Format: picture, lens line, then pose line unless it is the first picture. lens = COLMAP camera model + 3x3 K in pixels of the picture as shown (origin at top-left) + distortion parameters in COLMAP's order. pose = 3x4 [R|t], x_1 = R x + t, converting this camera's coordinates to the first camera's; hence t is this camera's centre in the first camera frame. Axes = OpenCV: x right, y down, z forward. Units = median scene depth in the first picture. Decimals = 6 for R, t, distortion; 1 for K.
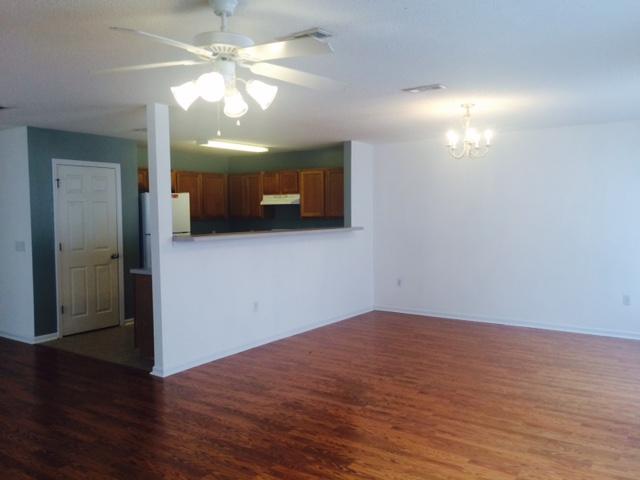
lens RADIAL K [[547.8, 0, 320.0], [0, 547.8, 240.0], [0, 0, 1]] dist [0.082017, -0.119489]
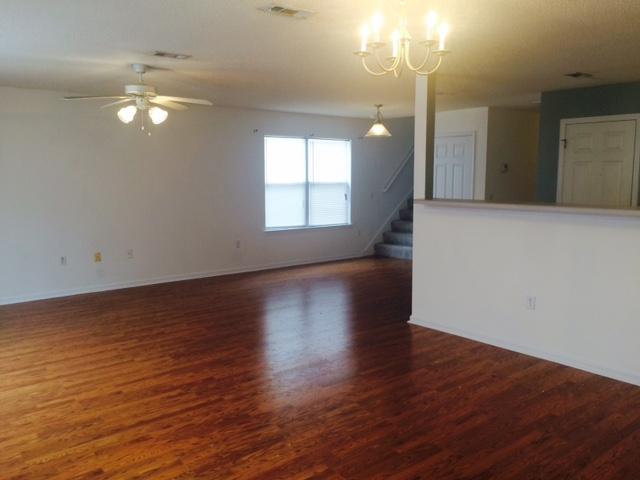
lens RADIAL K [[547.8, 0, 320.0], [0, 547.8, 240.0], [0, 0, 1]] dist [0.082017, -0.119489]
pose [[-0.272952, 0.126984, -0.953610, 0.817300], [-0.047949, 0.988222, 0.145318, -0.071419], [0.960832, 0.085389, -0.263648, 1.118485]]
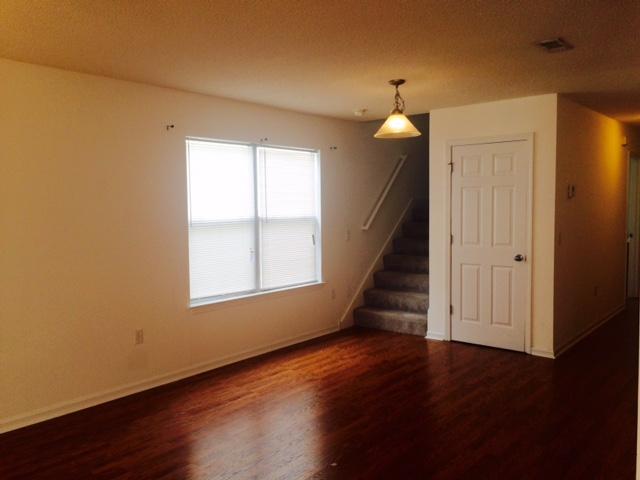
lens RADIAL K [[547.8, 0, 320.0], [0, 547.8, 240.0], [0, 0, 1]] dist [0.082017, -0.119489]
pose [[-0.081423, 0.077280, -0.993679, 0.142795], [-0.038837, 0.995986, 0.080642, -0.043446], [0.995923, 0.045158, -0.078095, 0.791065]]
